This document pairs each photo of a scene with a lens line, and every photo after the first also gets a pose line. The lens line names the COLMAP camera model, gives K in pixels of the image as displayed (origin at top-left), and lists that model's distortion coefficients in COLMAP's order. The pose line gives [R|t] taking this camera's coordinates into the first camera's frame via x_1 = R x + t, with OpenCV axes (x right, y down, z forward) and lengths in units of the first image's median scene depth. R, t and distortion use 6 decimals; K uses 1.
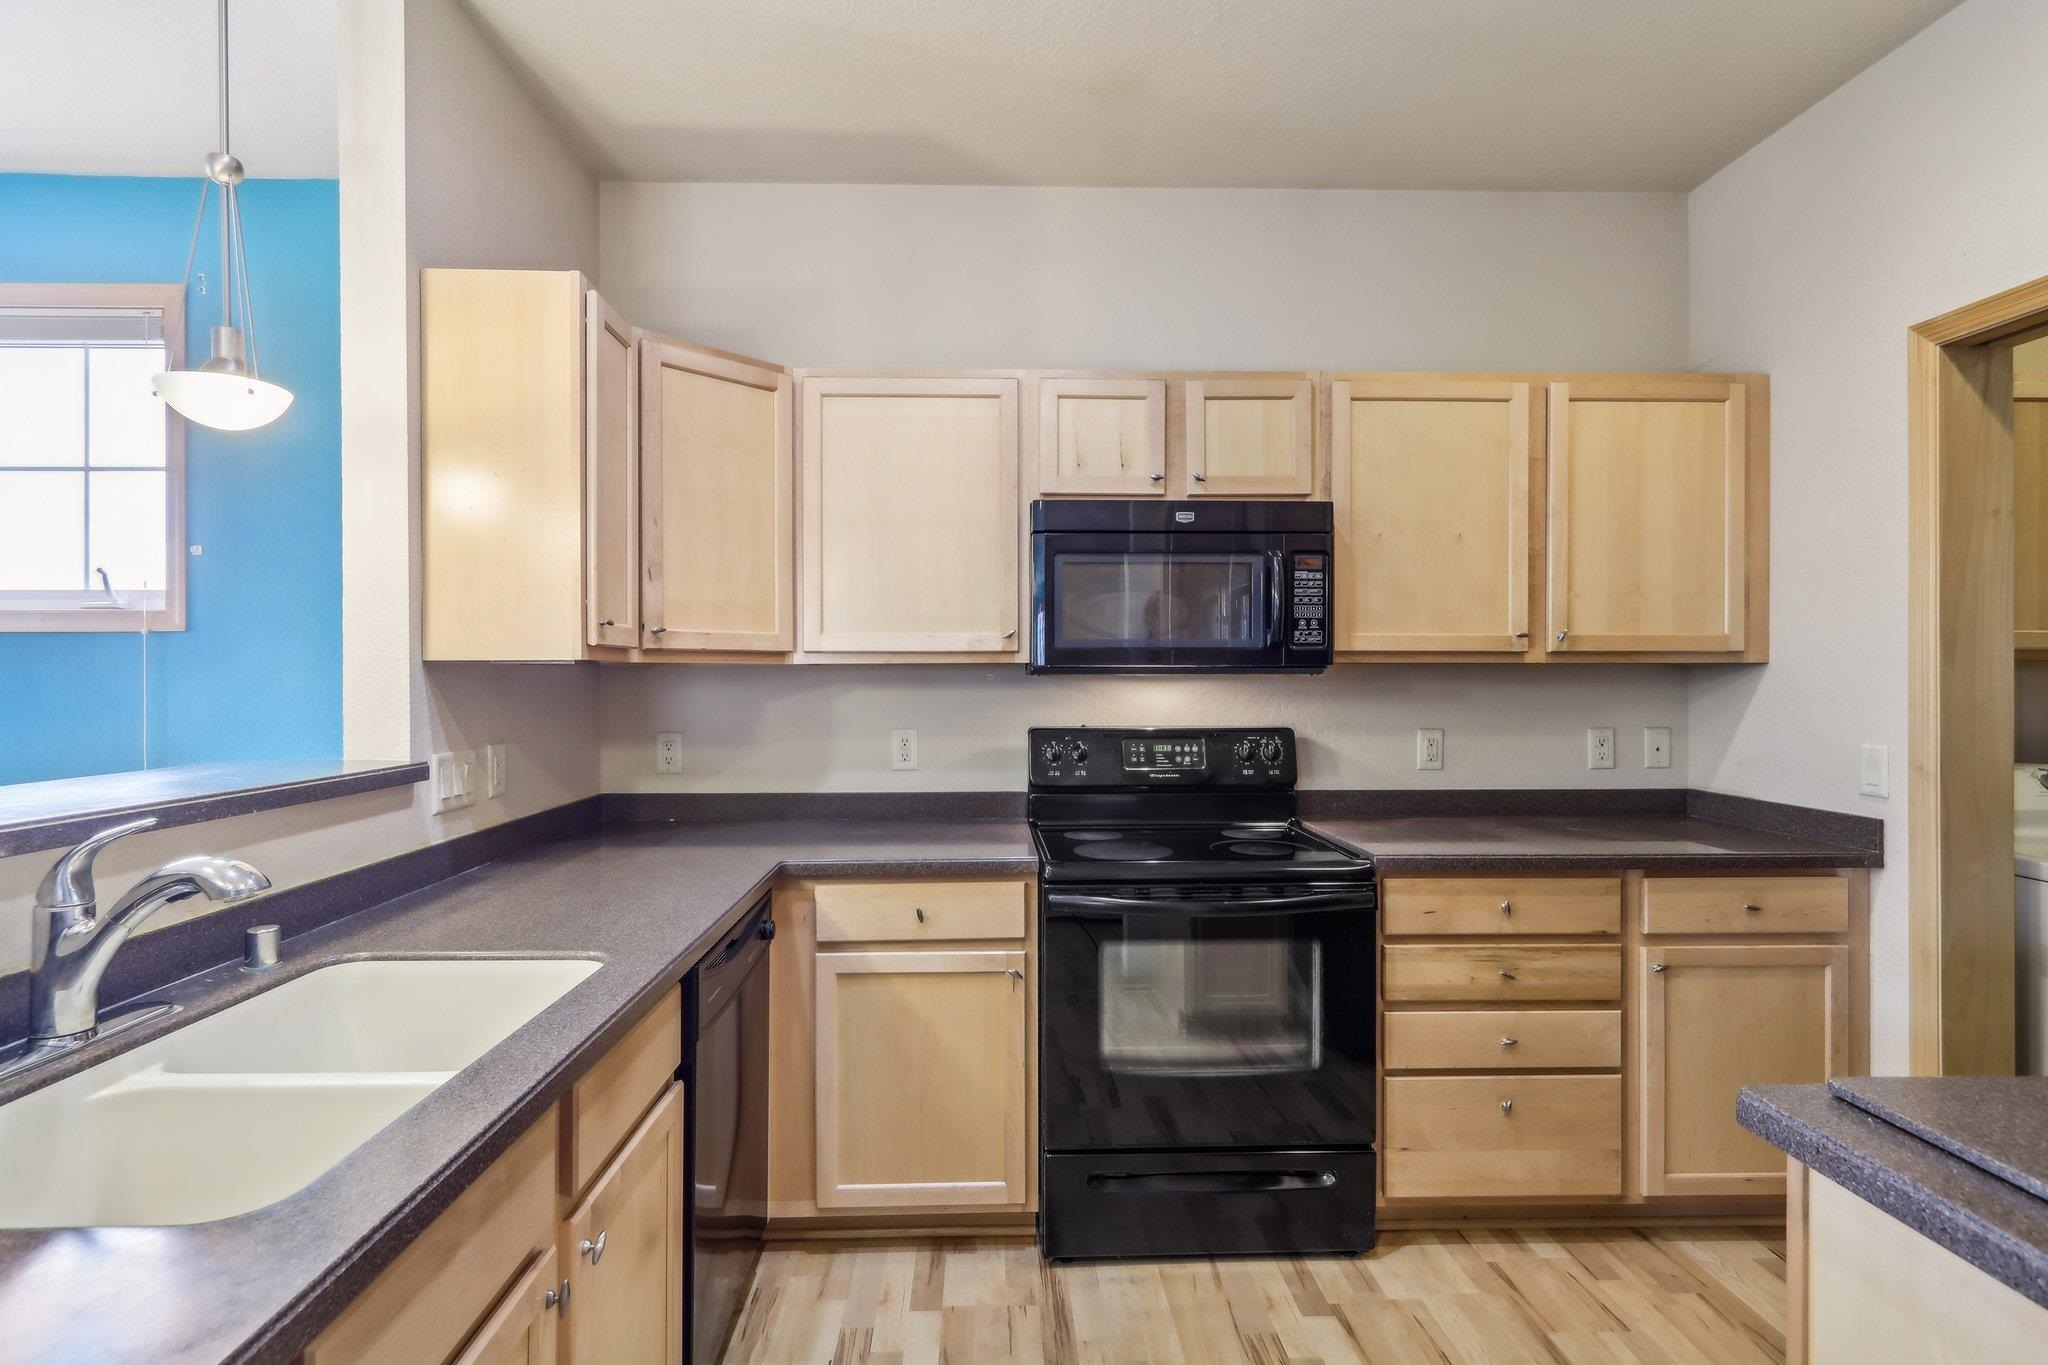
lens RADIAL K [[950.5, 0, 1021.7], [0, 950.5, 688.1], [0, 0, 1]] dist [-0.007215, 0.005009]
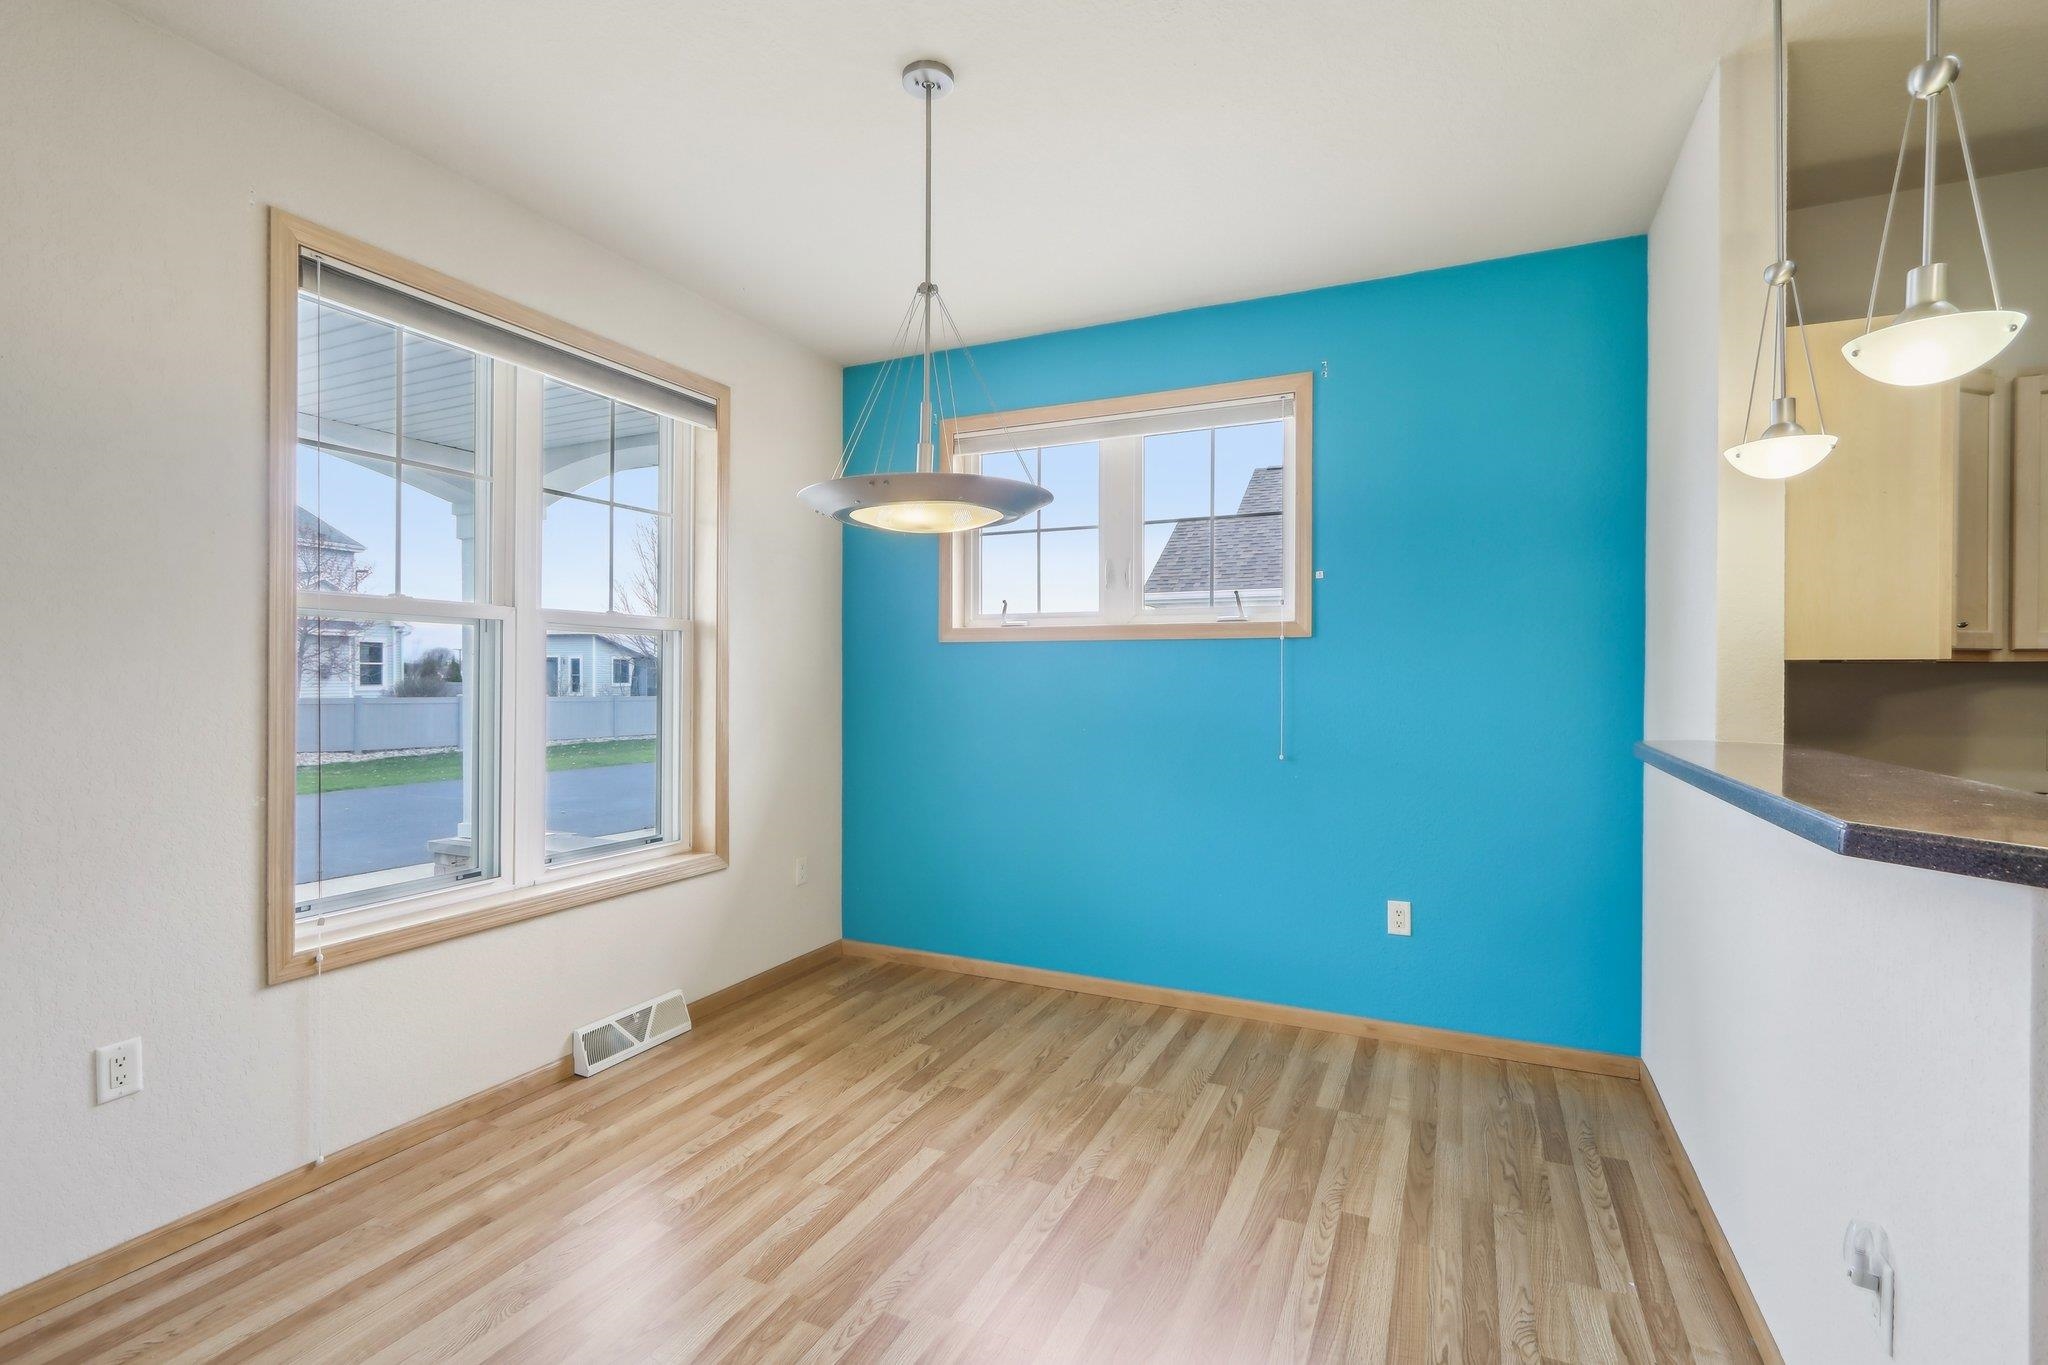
lens RADIAL K [[950.5, 0, 1025.5], [0, 950.5, 678.5], [0, 0, 1]] dist [-0.007215, 0.005009]
pose [[0.888164, 0.007446, -0.459465, -0.676854], [-0.007768, 0.999969, 0.001190, -0.000701], [0.459460, 0.002512, 0.888195, -0.369225]]
